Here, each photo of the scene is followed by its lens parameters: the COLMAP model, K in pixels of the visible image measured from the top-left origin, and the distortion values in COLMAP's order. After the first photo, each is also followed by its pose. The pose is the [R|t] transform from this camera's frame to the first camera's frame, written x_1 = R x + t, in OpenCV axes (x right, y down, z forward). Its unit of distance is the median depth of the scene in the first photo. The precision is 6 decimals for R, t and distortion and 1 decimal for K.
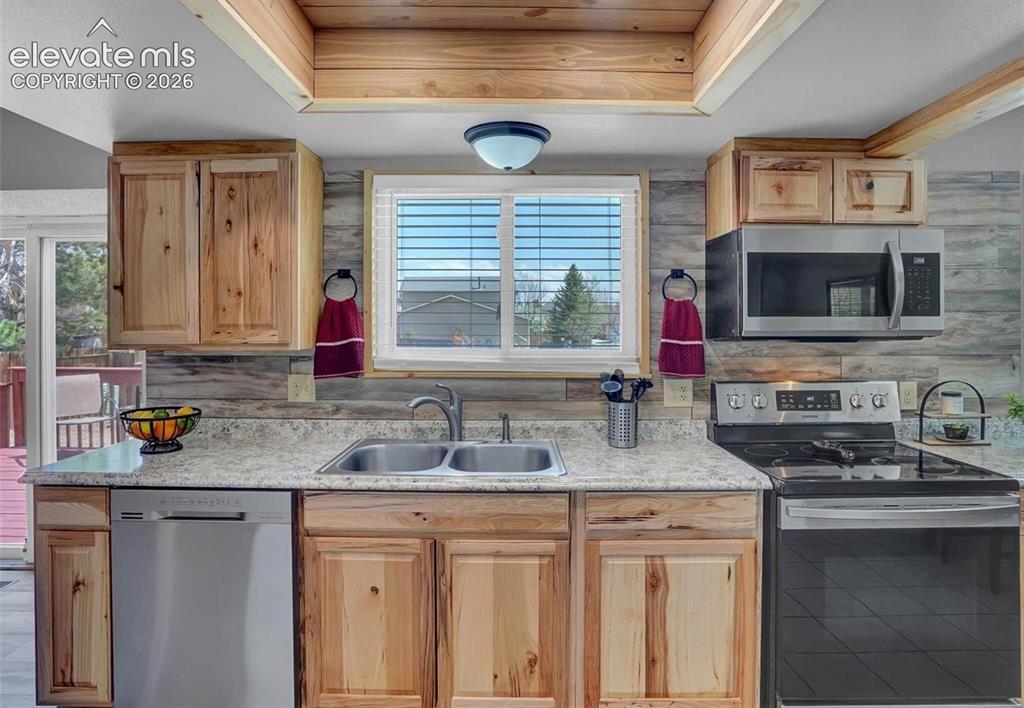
lens RADIAL K [[556.1, 0, 504.3], [0, 556.1, 320.4], [0, 0, 1]] dist [-0.047526, 0.016268]
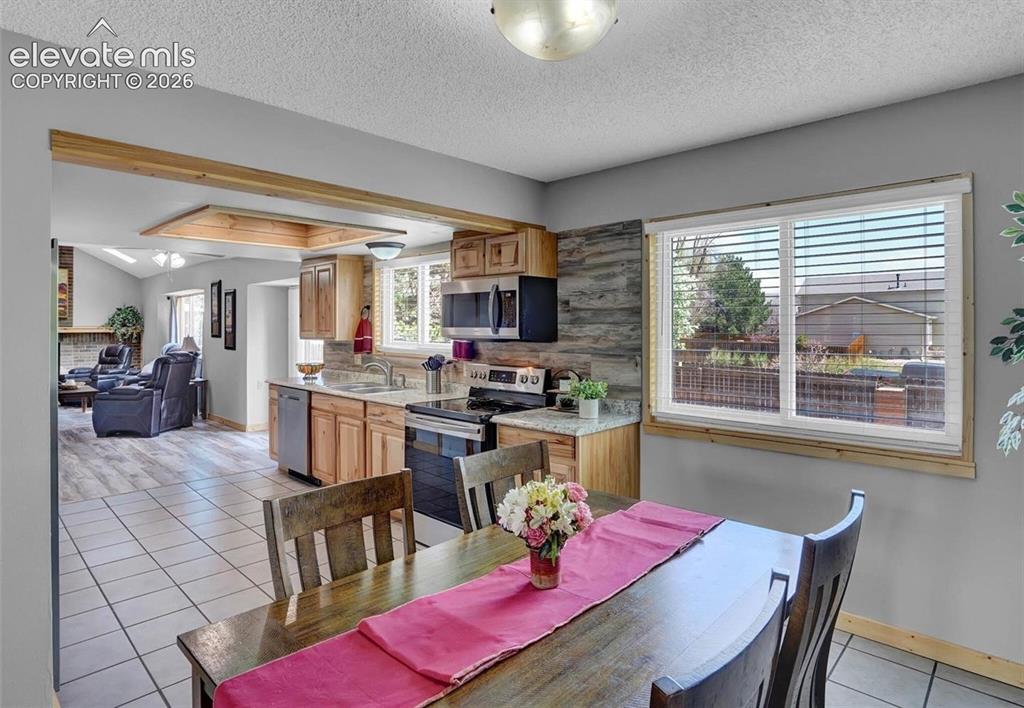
lens RADIAL K [[556.1, 0, 512.0], [0, 556.1, 327.1], [0, 0, 1]] dist [-0.047526, 0.016268]
pose [[0.731048, 0.001319, -0.682325, 1.692750], [-0.000142, 0.999998, 0.001781, -0.009763], [0.682326, -0.001205, 0.731047, -0.233555]]
